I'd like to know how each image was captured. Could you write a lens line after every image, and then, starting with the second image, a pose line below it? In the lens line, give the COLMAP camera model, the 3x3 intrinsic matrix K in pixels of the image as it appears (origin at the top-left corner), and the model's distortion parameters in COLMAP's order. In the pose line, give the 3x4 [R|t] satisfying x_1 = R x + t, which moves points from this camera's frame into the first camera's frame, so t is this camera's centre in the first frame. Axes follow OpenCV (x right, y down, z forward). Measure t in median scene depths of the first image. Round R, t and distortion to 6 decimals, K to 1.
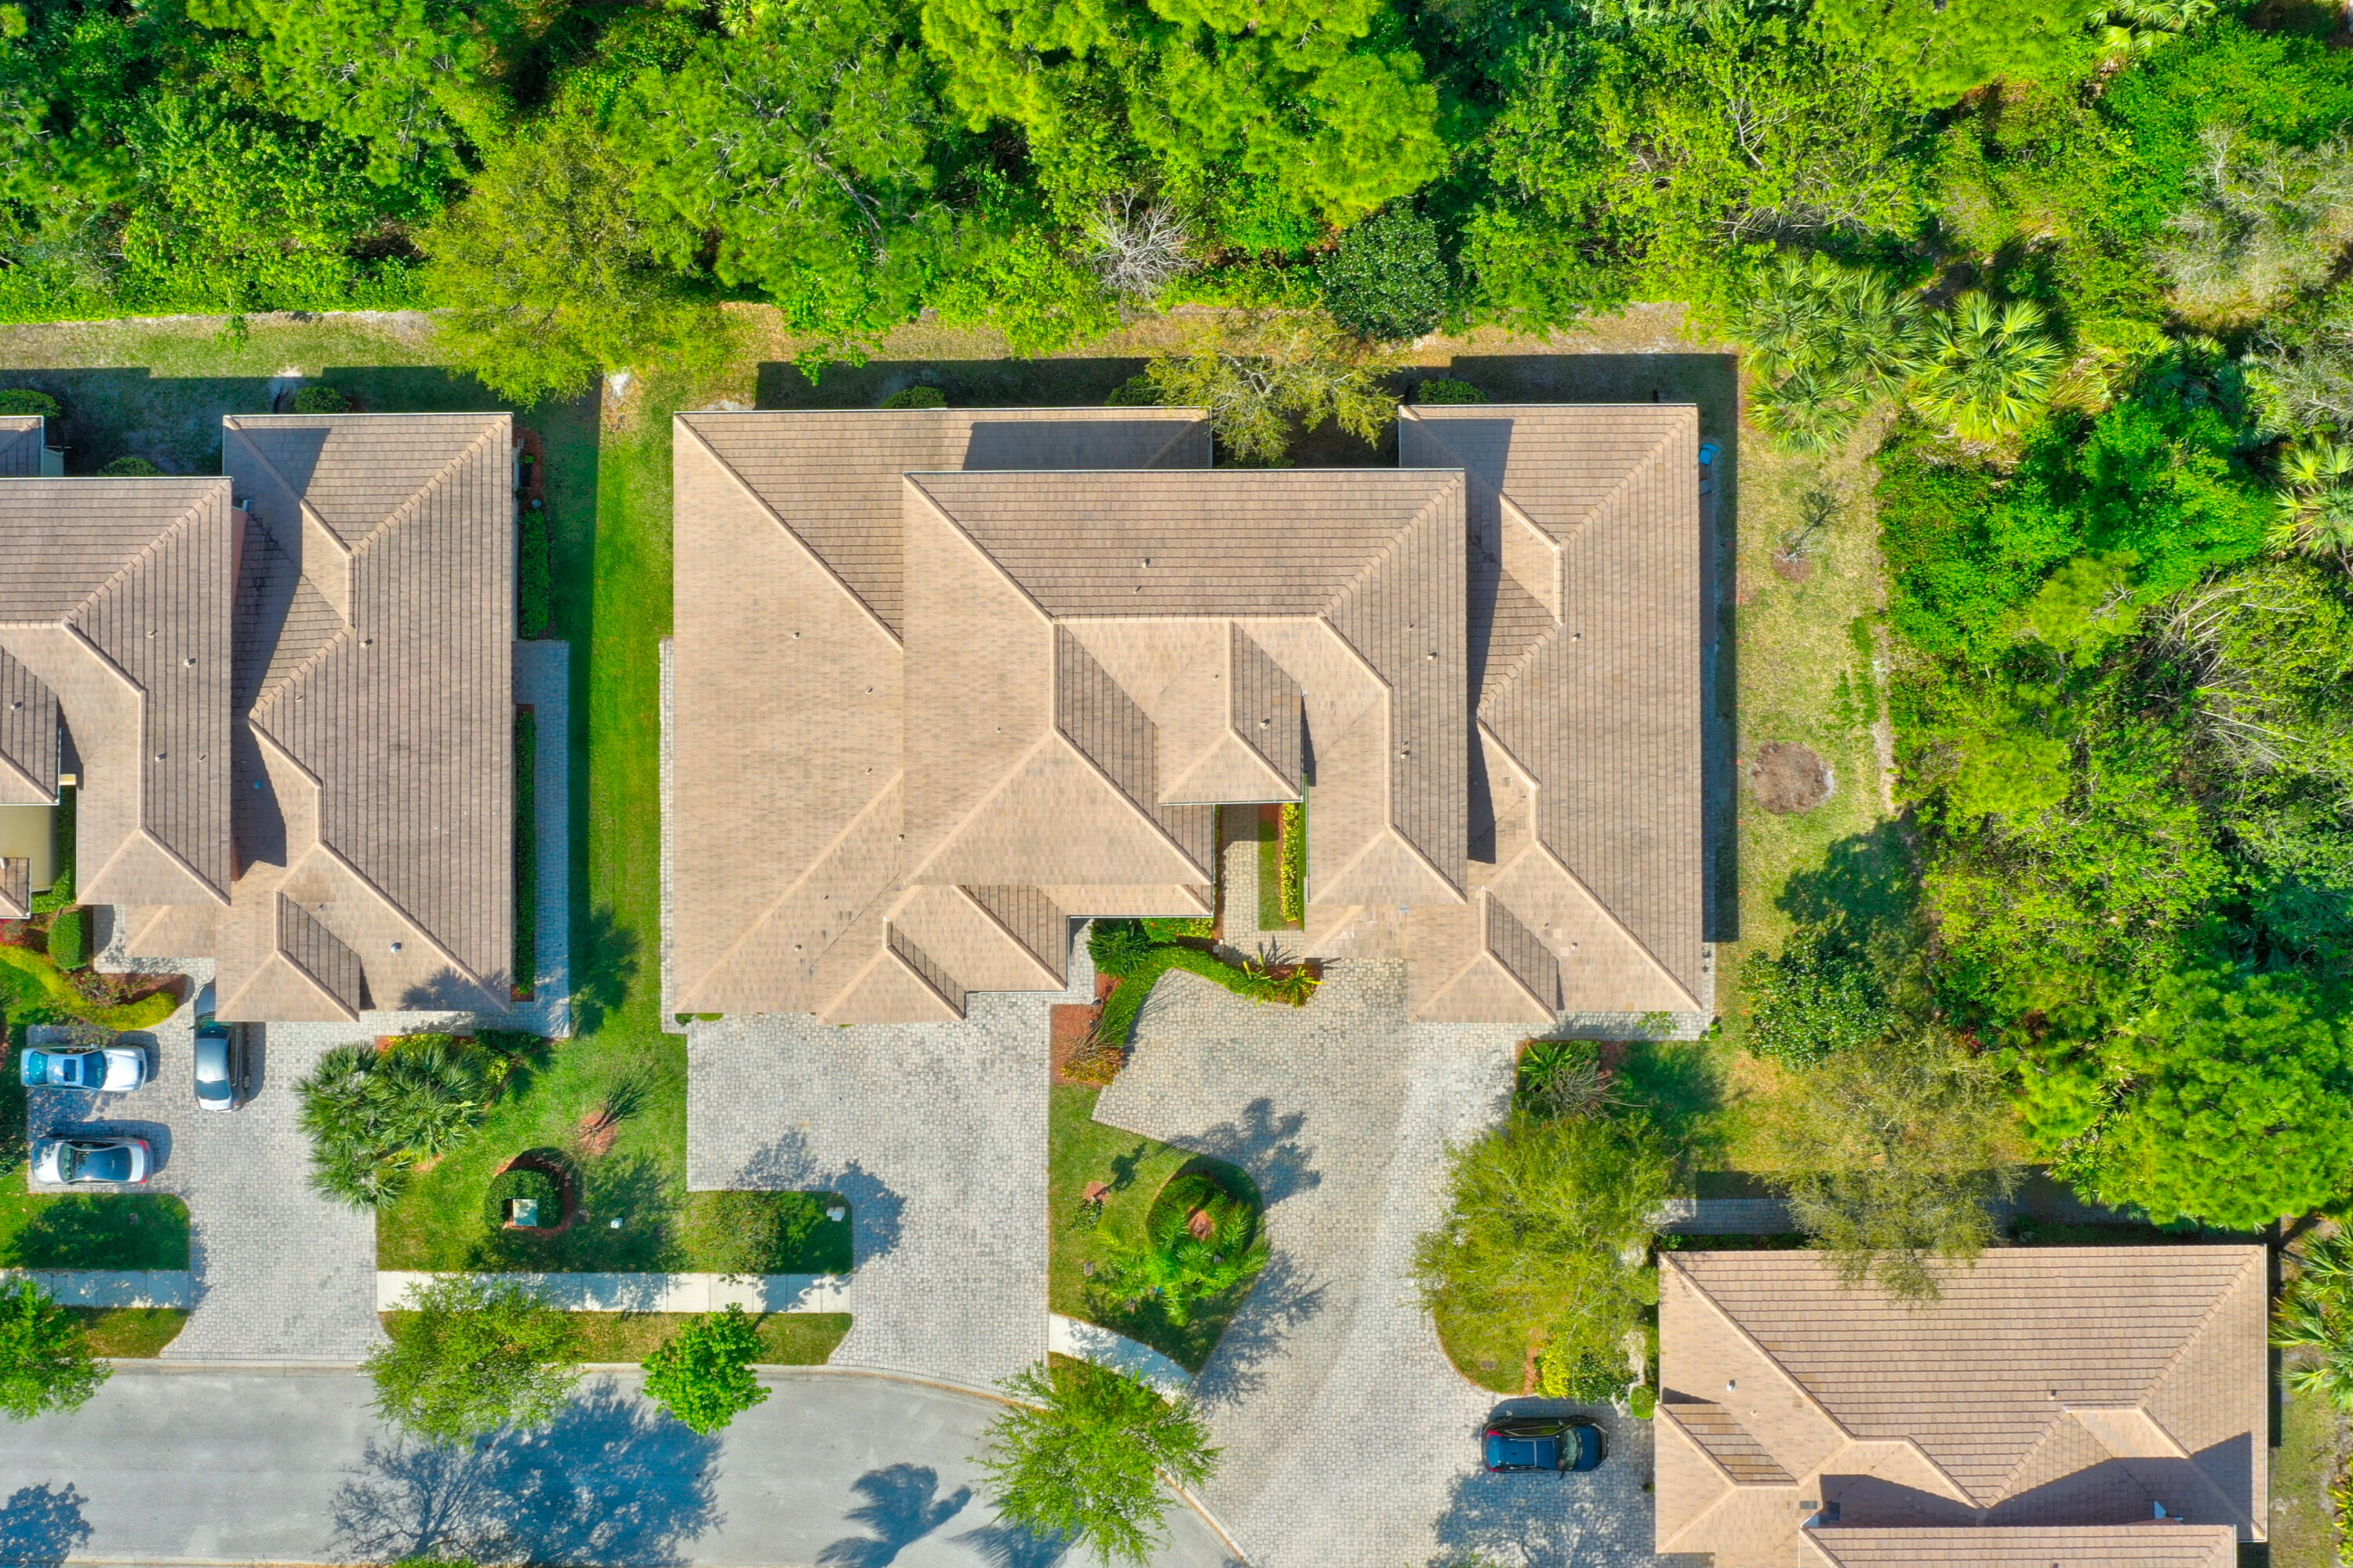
lens RADIAL K [[2122.9, 0, 1157.6], [0, 2122.9, 782.4], [0, 0, 1]] dist [-0.020372, -0.004649]
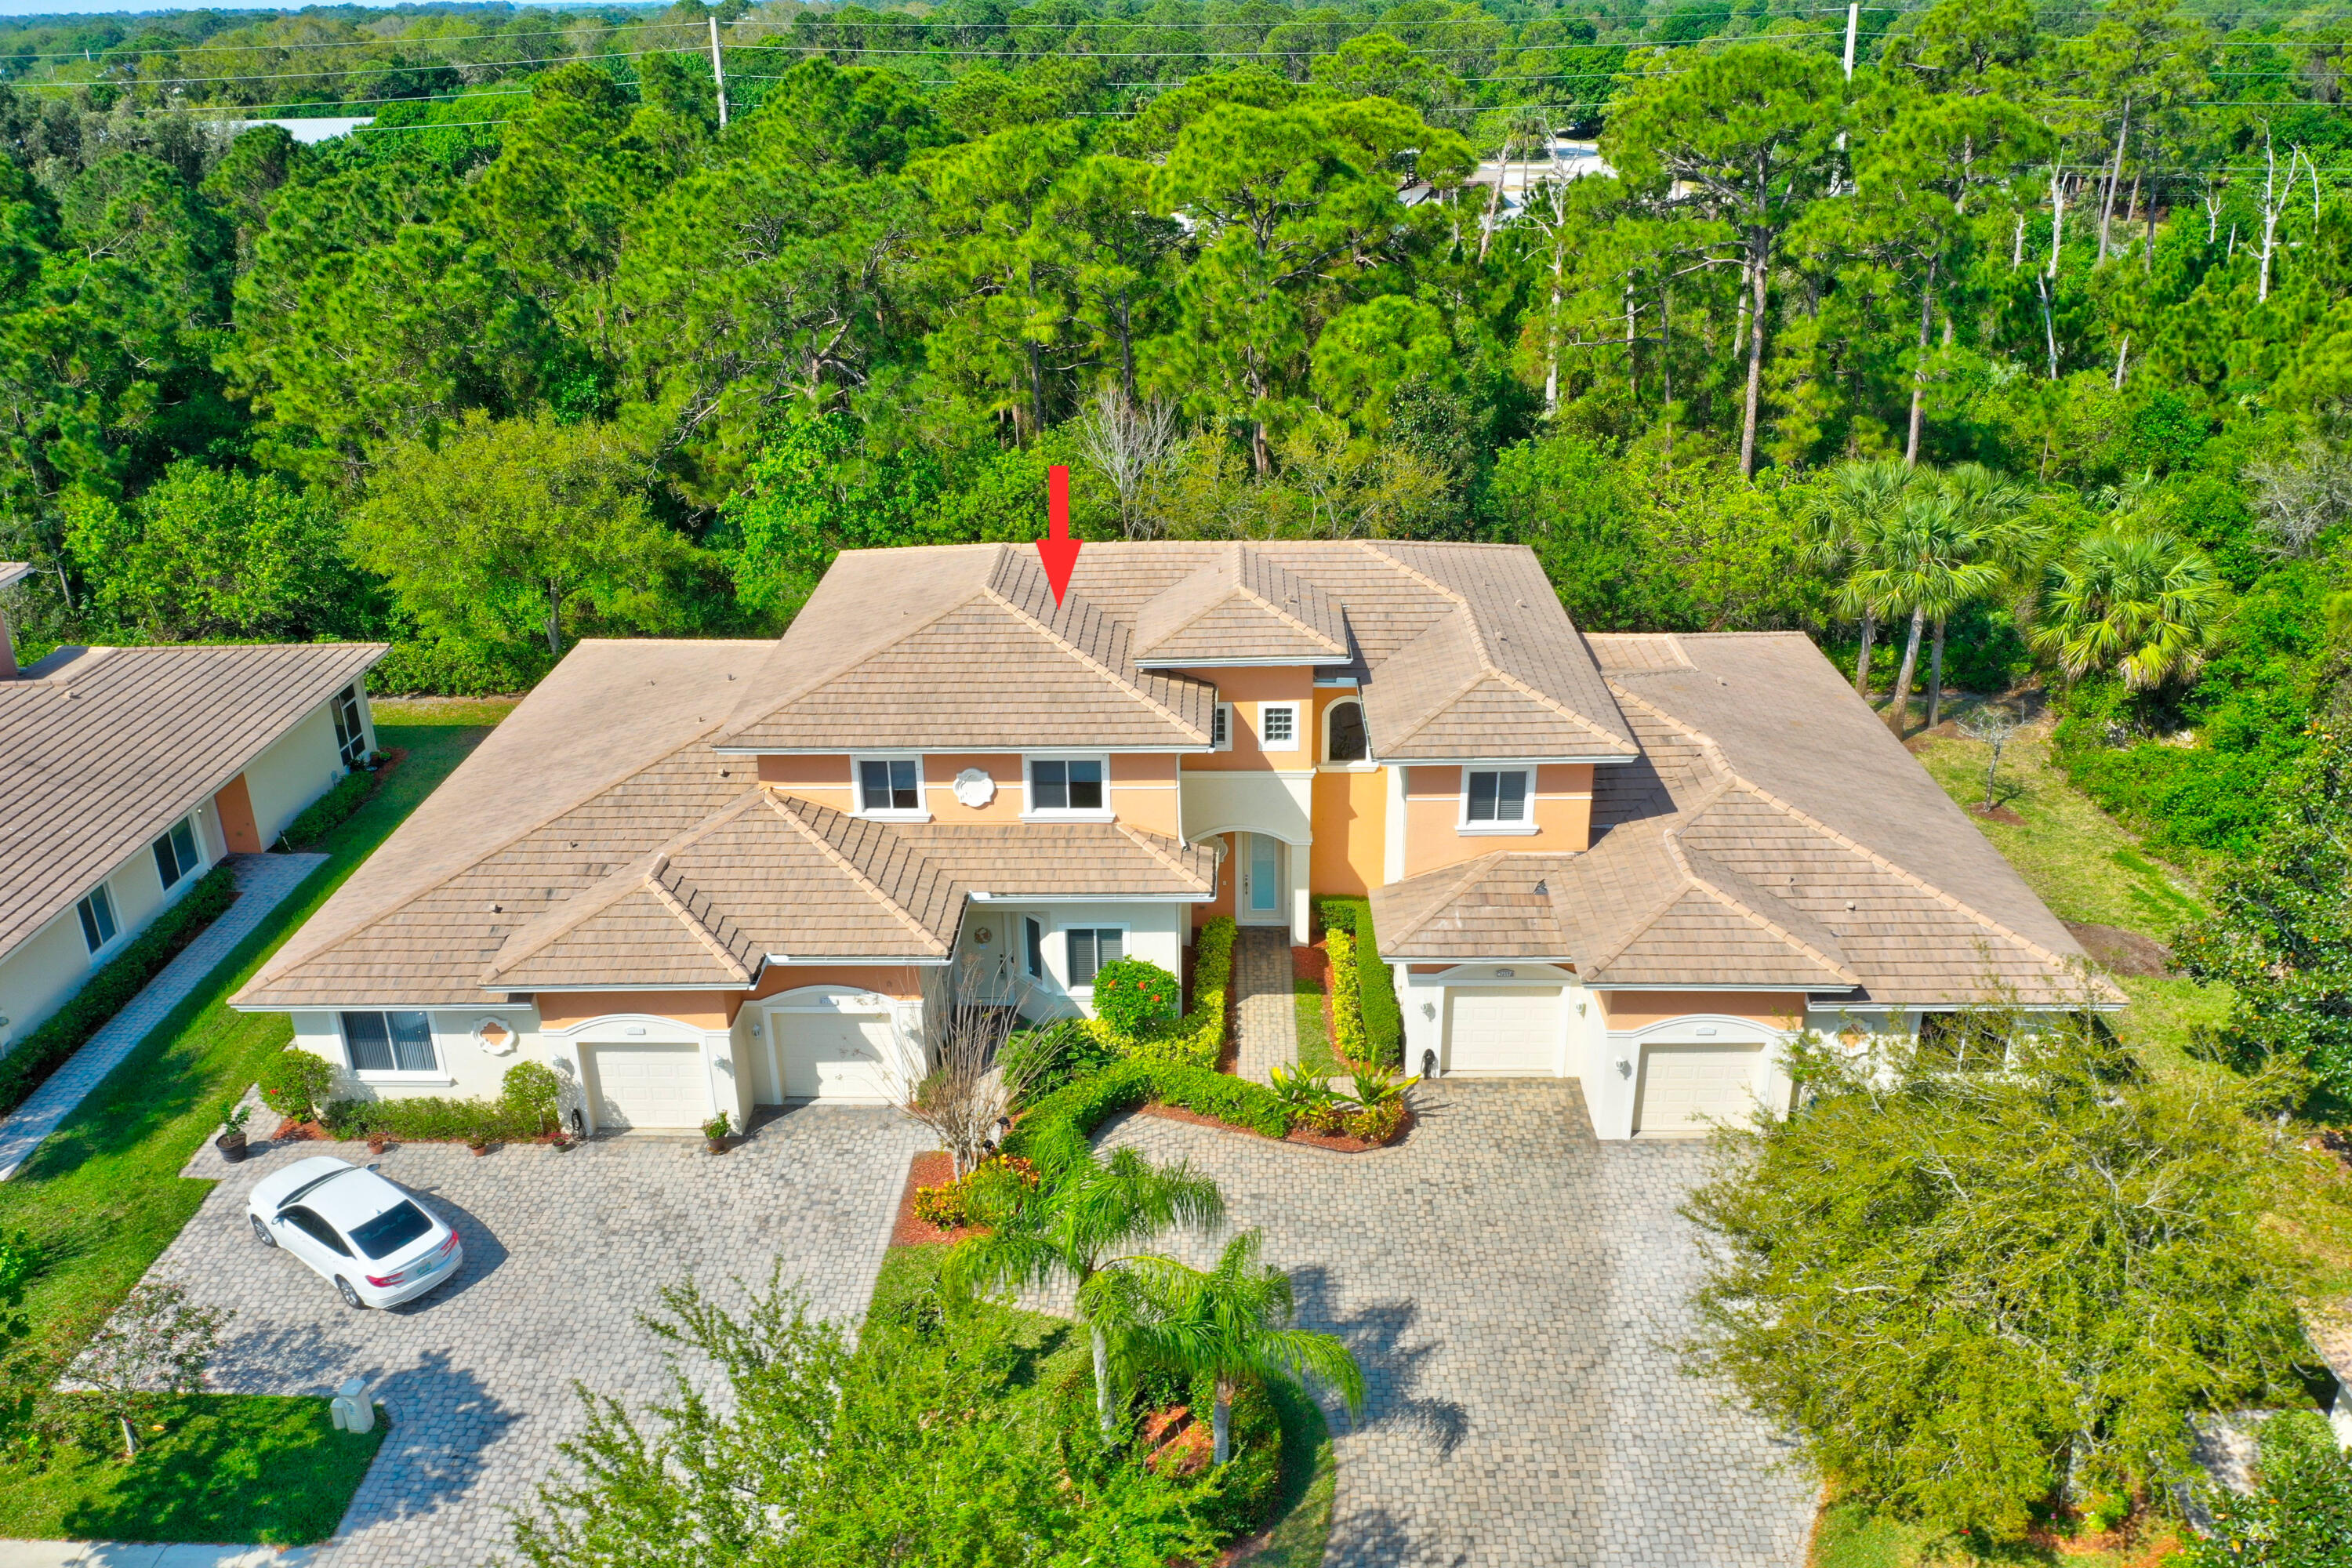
lens RADIAL K [[1828.0, 0, 1177.4], [0, 1828.0, 770.9], [0, 0, 1]] dist [-0.024357, -0.004845]
pose [[0.999581, 0.017361, -0.023177, 0.024972], [-0.028249, 0.408580, -0.912285, 0.484357], [-0.006369, 0.912558, 0.408899, 0.723234]]
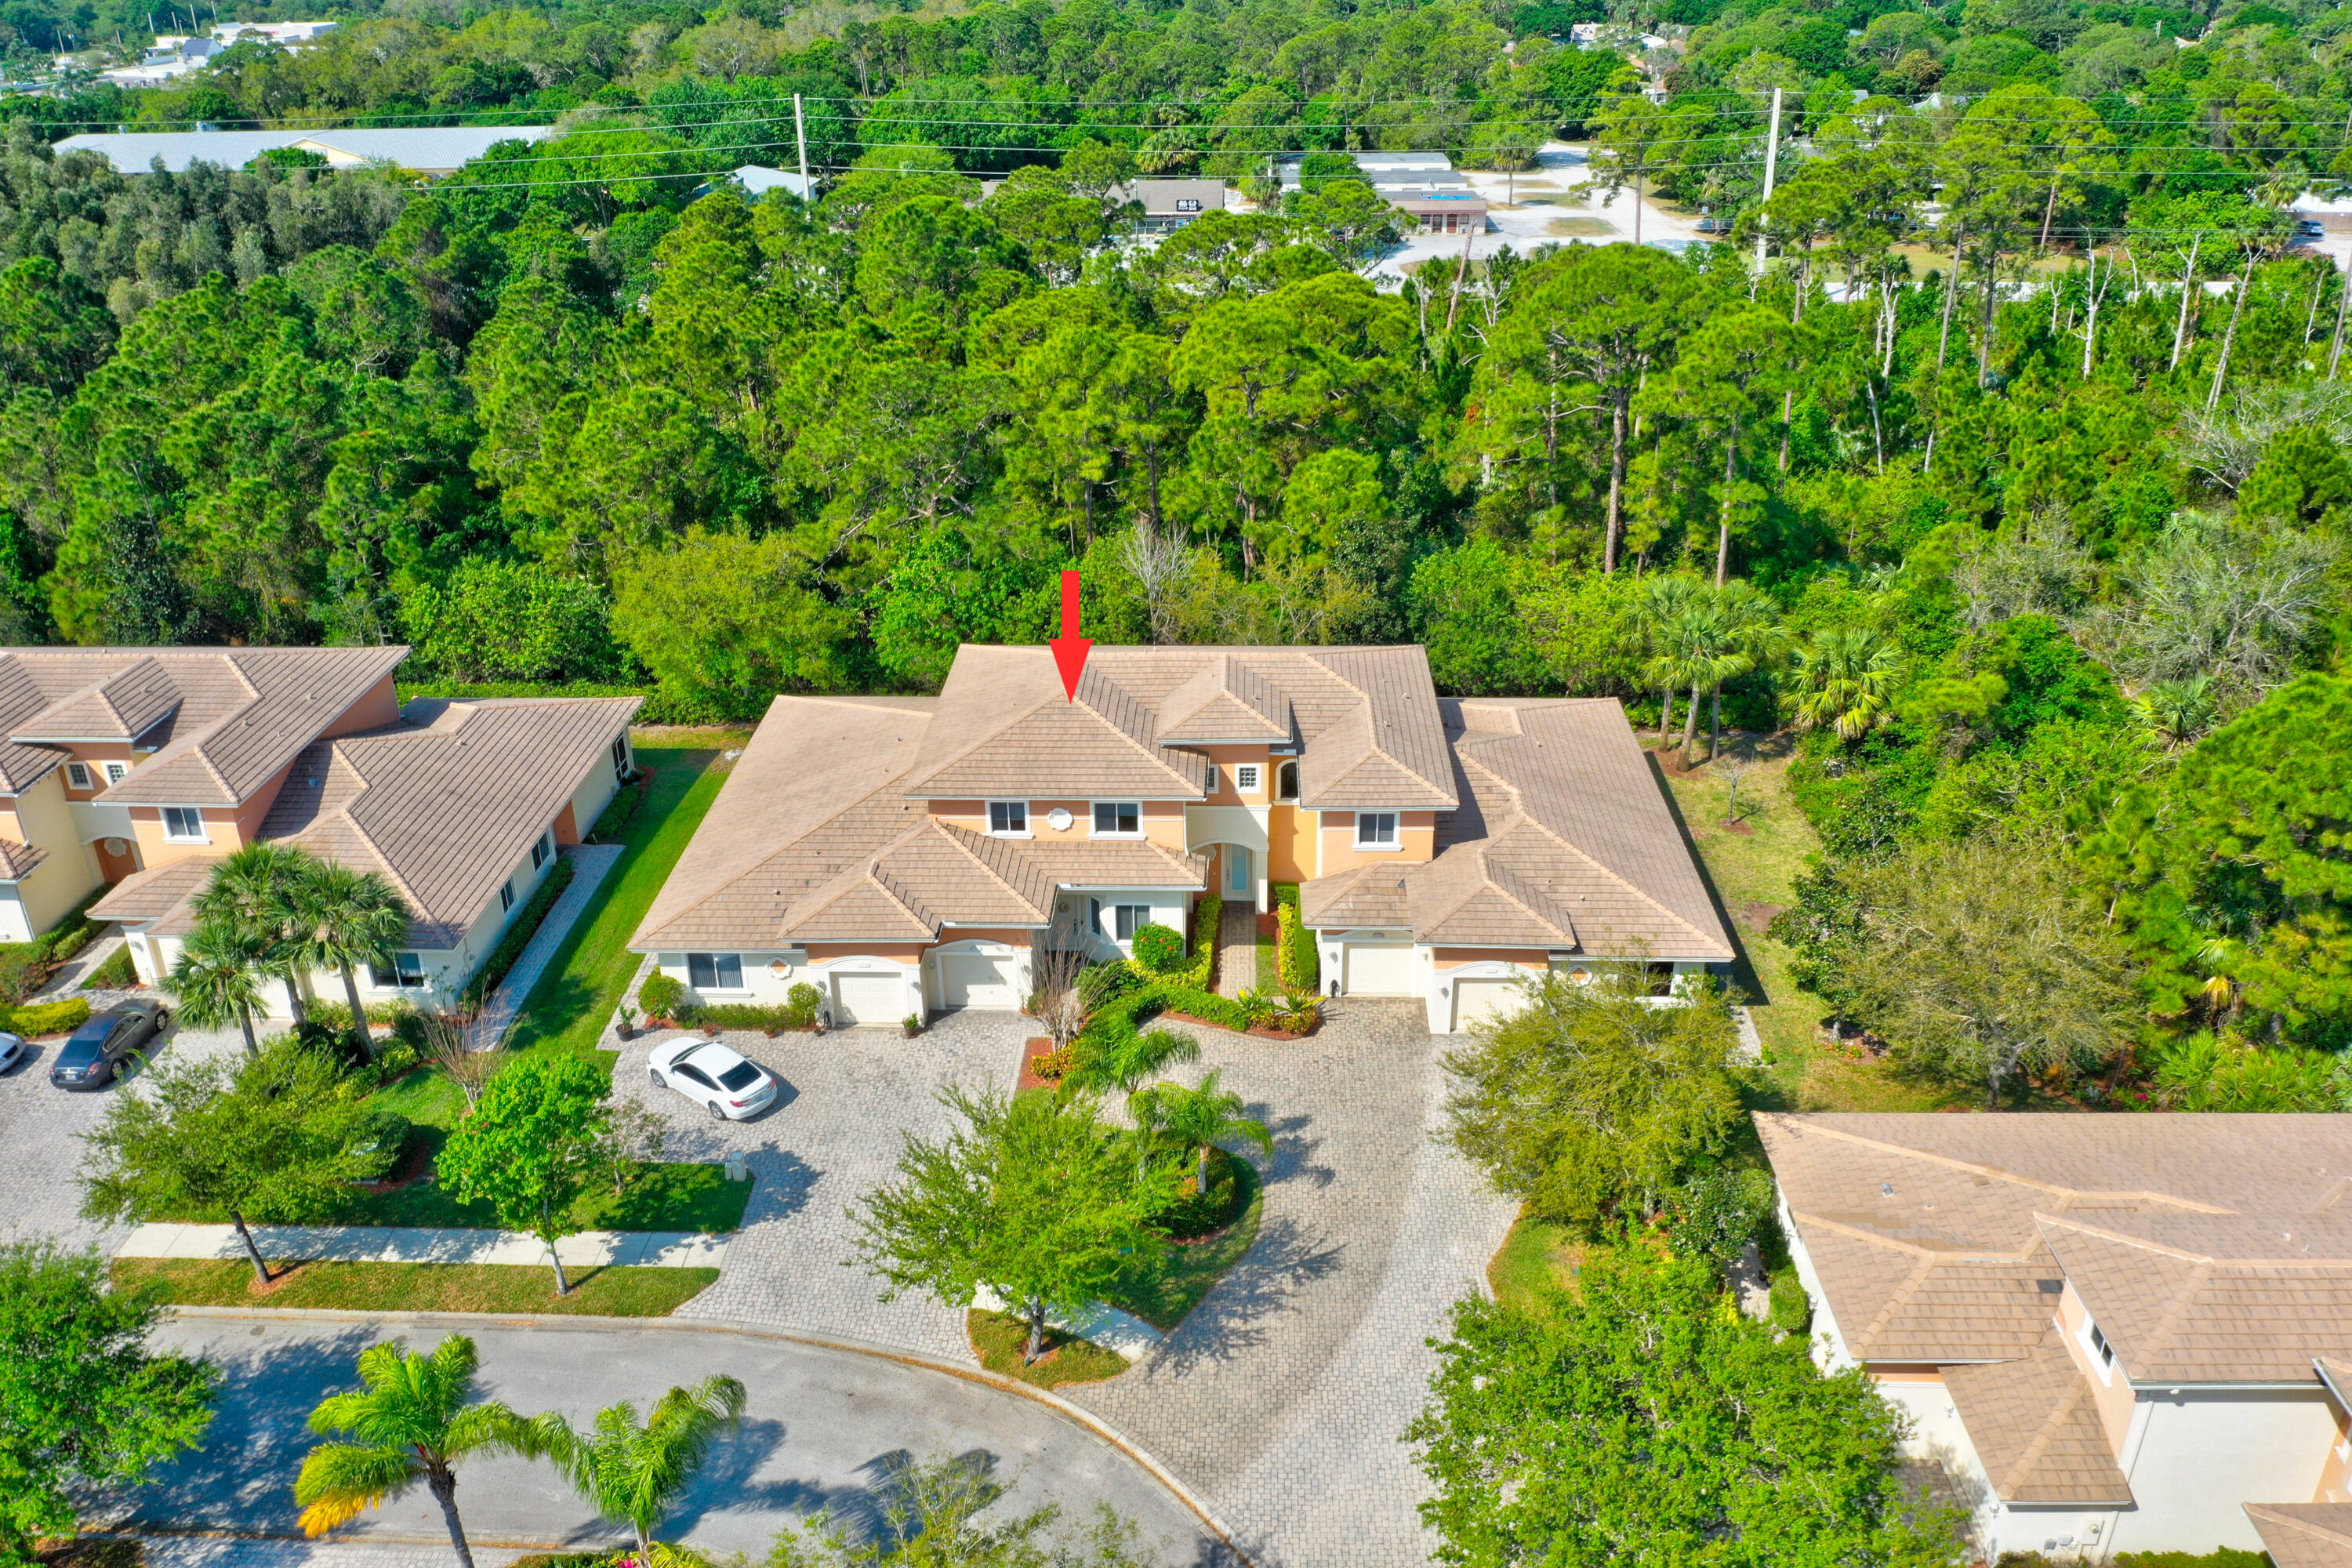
lens RADIAL K [[1828.0, 0, 1179.4], [0, 1828.0, 772.0], [0, 0, 1]] dist [-0.024357, -0.004845]
pose [[0.999181, 0.025738, -0.031210, 0.036337], [-0.039389, 0.443145, -0.895584, 0.753864], [-0.009220, 0.896080, 0.443796, 0.549490]]
